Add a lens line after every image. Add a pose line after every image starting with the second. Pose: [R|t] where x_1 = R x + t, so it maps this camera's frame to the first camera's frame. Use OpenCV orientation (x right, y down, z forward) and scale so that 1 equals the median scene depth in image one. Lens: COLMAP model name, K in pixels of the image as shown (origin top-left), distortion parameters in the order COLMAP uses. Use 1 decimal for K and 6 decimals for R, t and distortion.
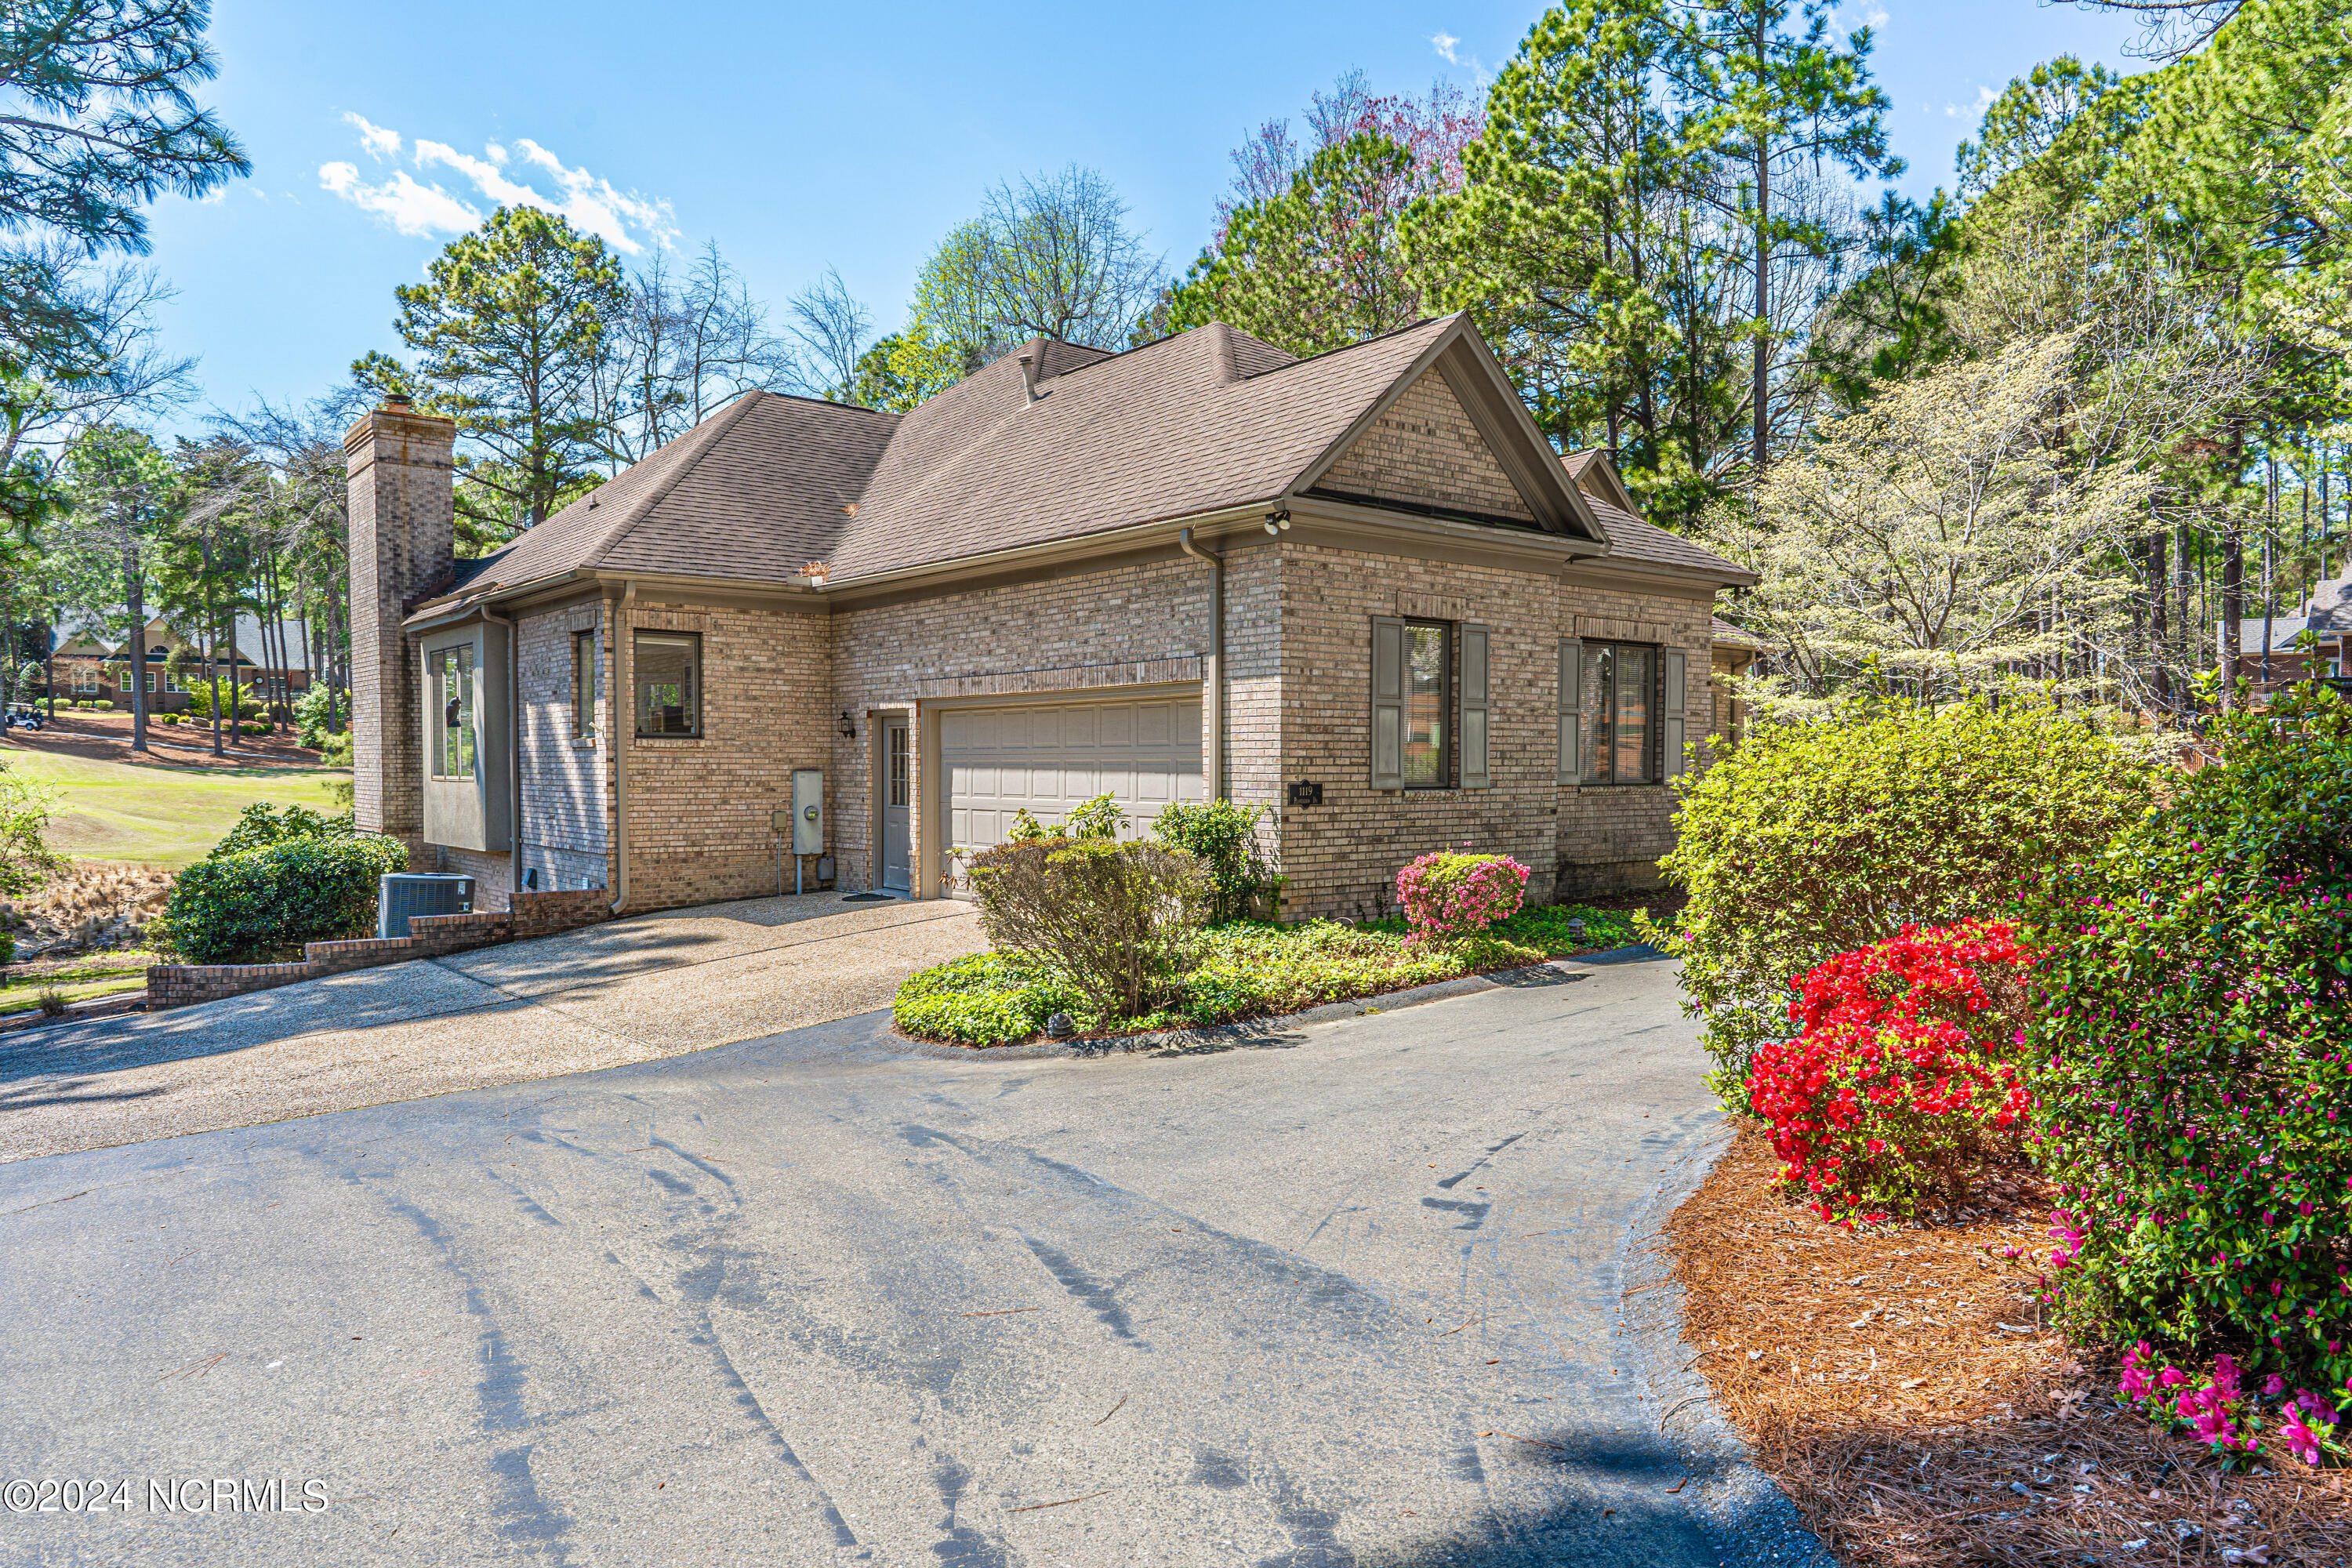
lens RADIAL K [[1564.5, 0, 1153.2], [0, 1564.5, 795.7], [0, 0, 1]] dist [-0.012663, 0.015329]
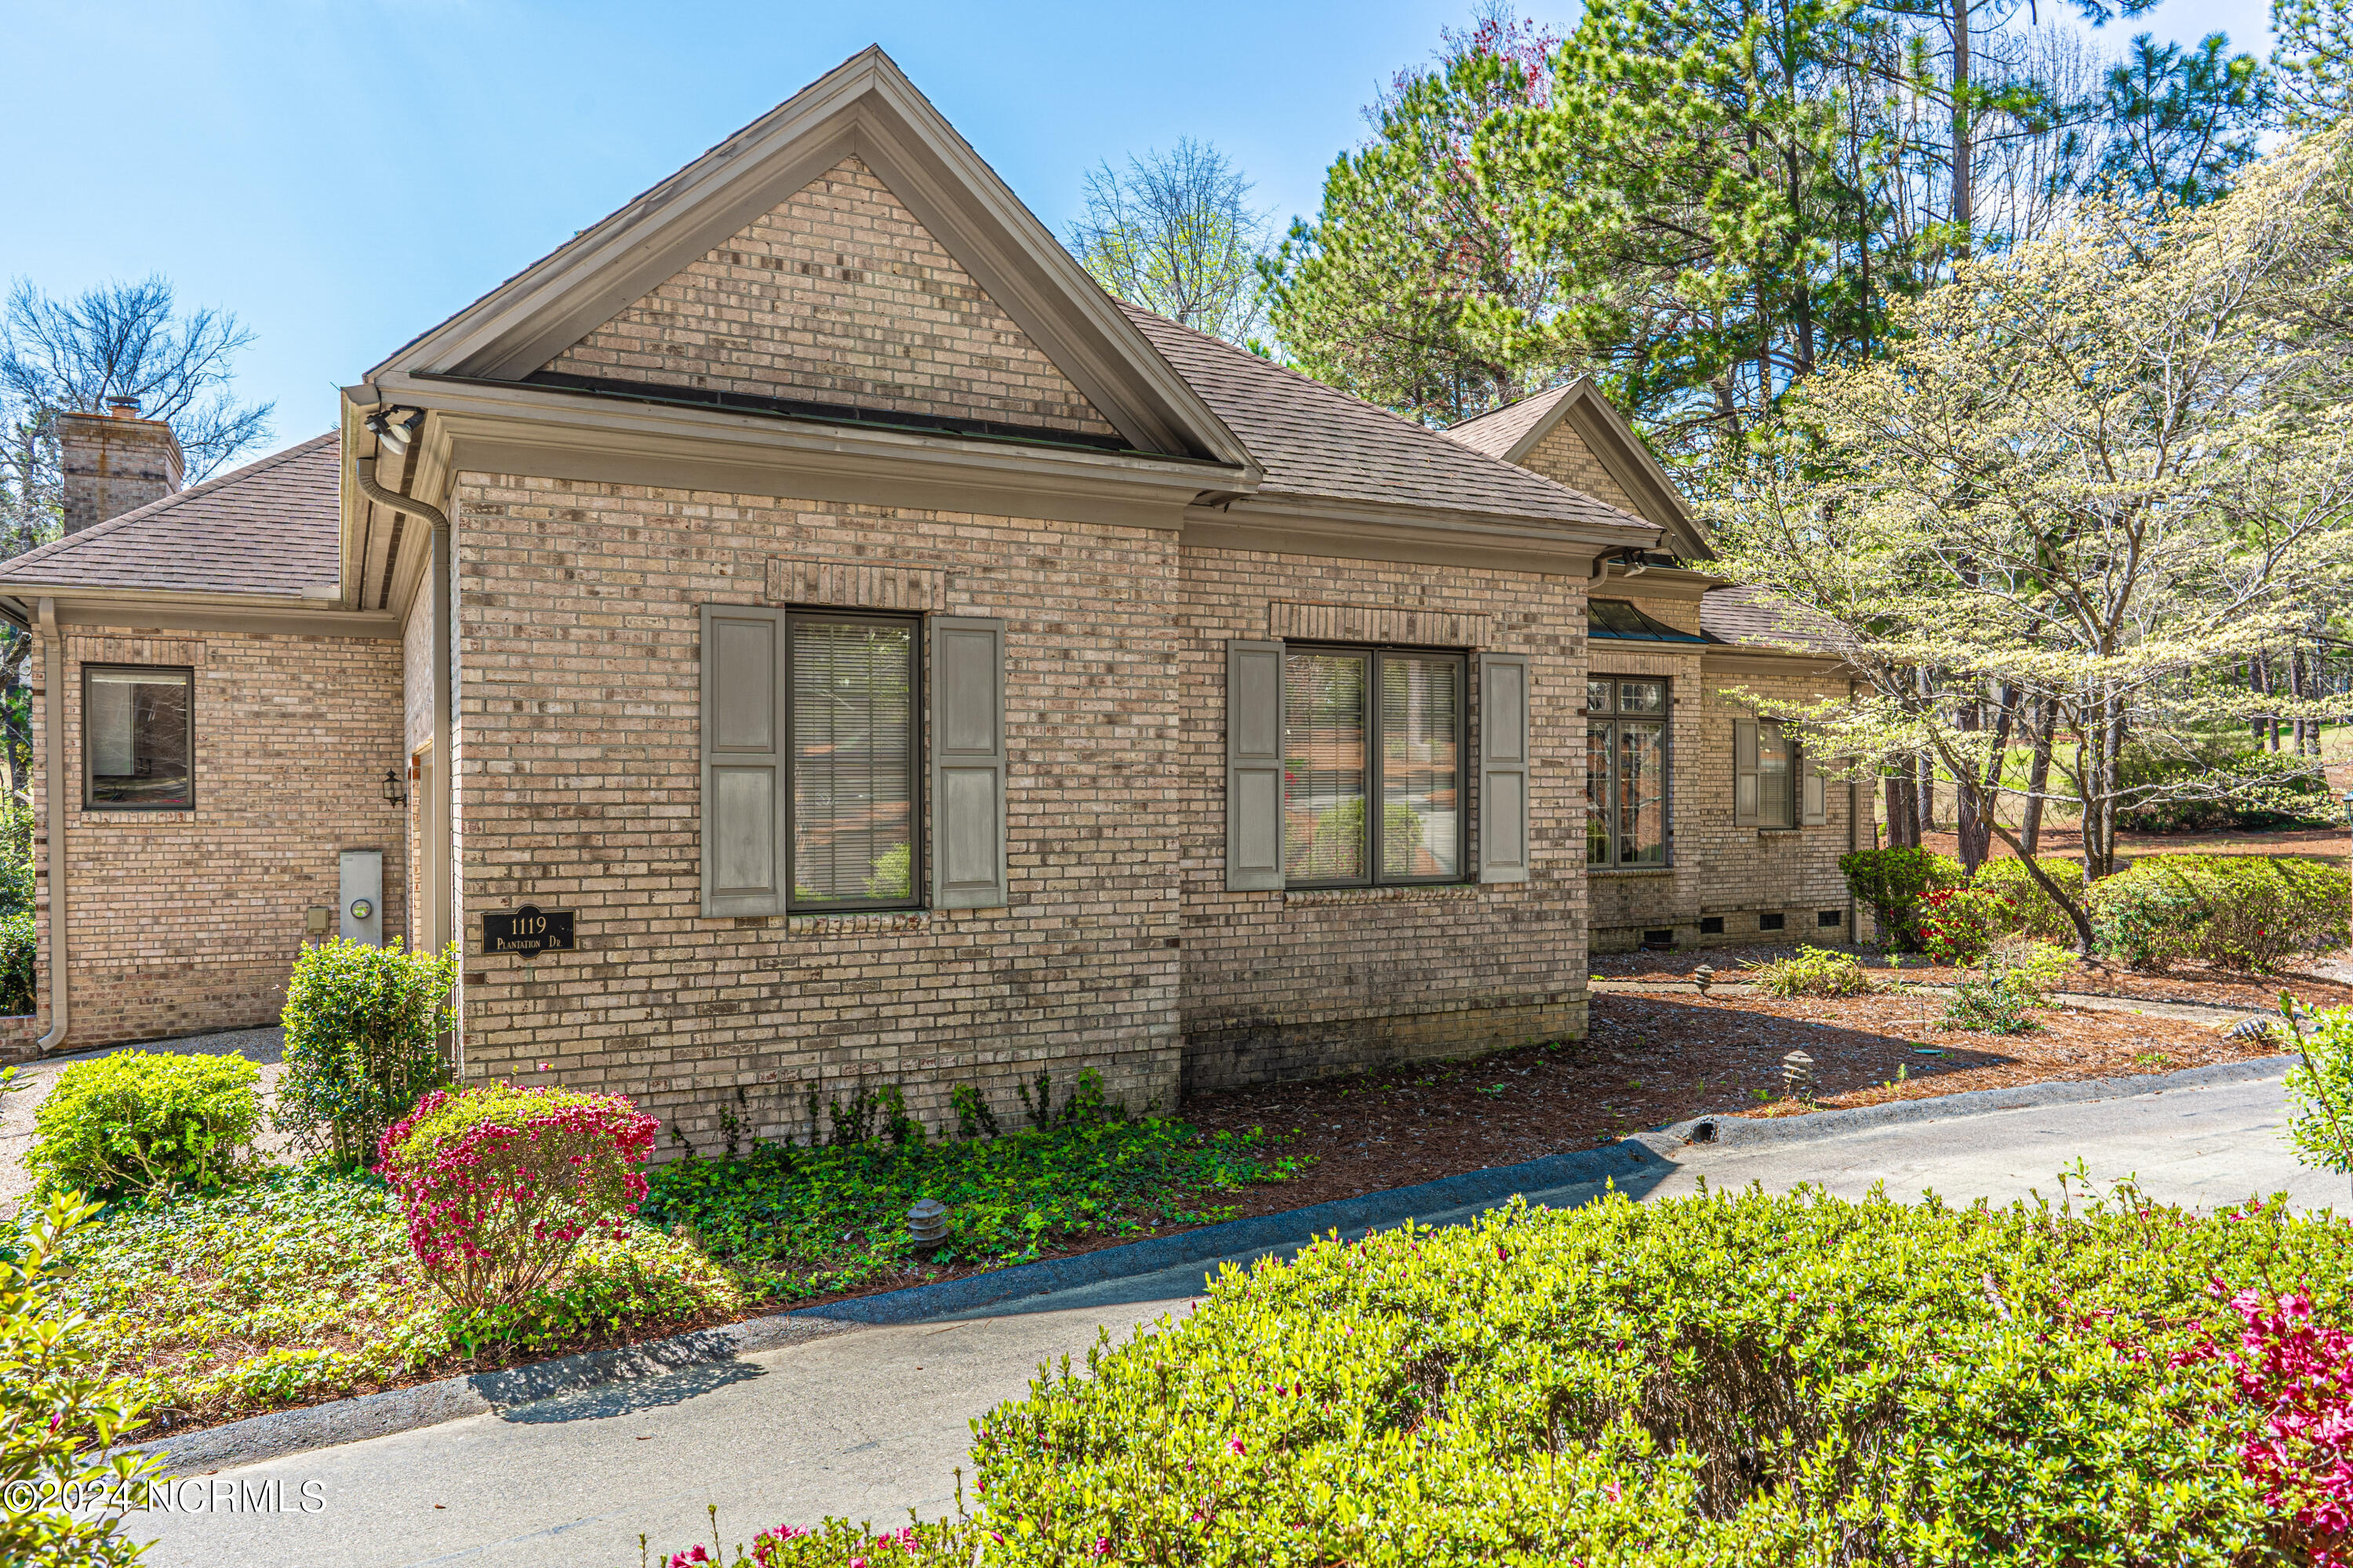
lens RADIAL K [[1565.2, 0, 1136.4], [0, 1565.2, 792.1], [0, 0, 1]] dist [-0.012663, 0.015329]
pose [[0.978730, -0.006775, -0.205039, 0.303212], [0.001665, 0.999684, -0.025085, -0.025828], [0.205144, 0.024210, 0.978432, 0.369122]]
